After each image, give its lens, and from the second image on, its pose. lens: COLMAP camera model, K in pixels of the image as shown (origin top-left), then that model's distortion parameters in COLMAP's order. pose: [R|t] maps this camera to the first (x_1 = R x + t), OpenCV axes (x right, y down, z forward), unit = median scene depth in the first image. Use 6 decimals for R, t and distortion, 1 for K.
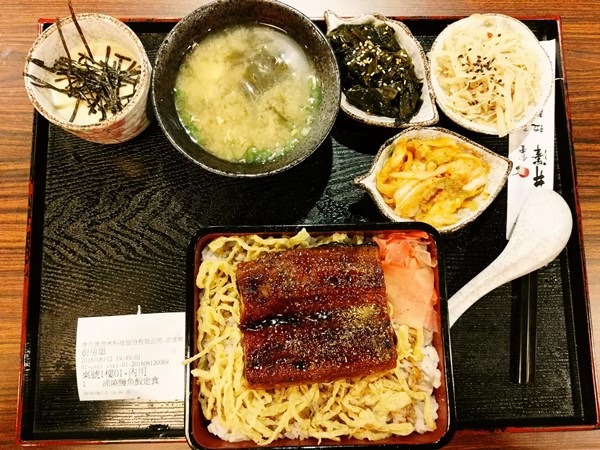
lens RADIAL K [[492.2, 0, 296.6], [0, 492.2, 227.2], [0, 0, 1]] dist [0.014820, -0.008190]
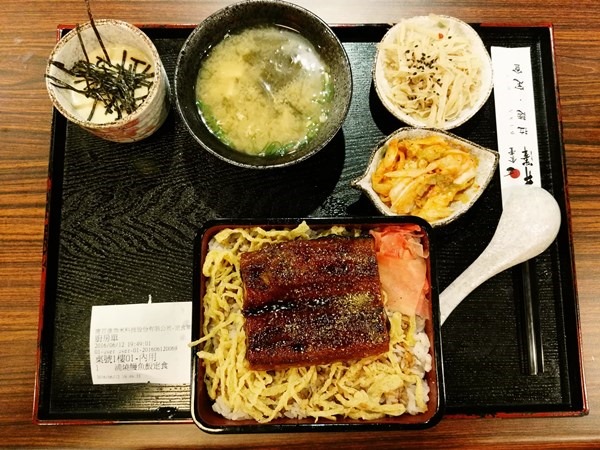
lens RADIAL K [[492.2, 0, 304.7], [0, 492.2, 225.3], [0, 0, 1]] dist [0.014820, -0.008190]
pose [[0.999933, 0.006696, -0.009449, 0.026875], [-0.006807, 0.999907, -0.011795, 0.024303], [0.009370, 0.011858, 0.999886, -0.069534]]
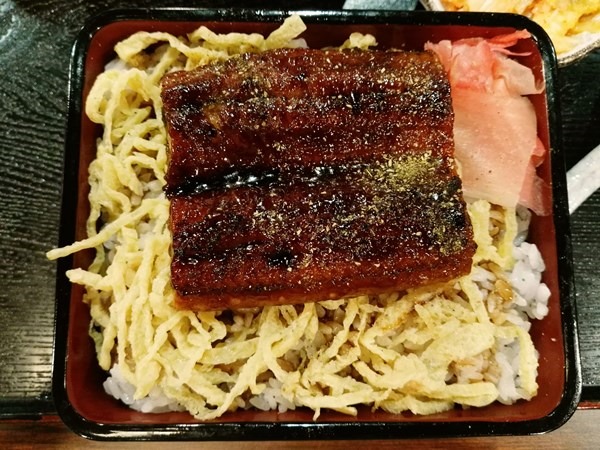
lens RADIAL K [[492.2, 0, 297.6], [0, 492.2, 224.5], [0, 0, 1]] dist [0.014820, -0.008190]
pose [[0.999768, 0.020535, 0.006446, 0.018591], [-0.020661, 0.999584, 0.020108, 0.216943], [-0.006031, -0.020236, 0.999777, 0.470392]]
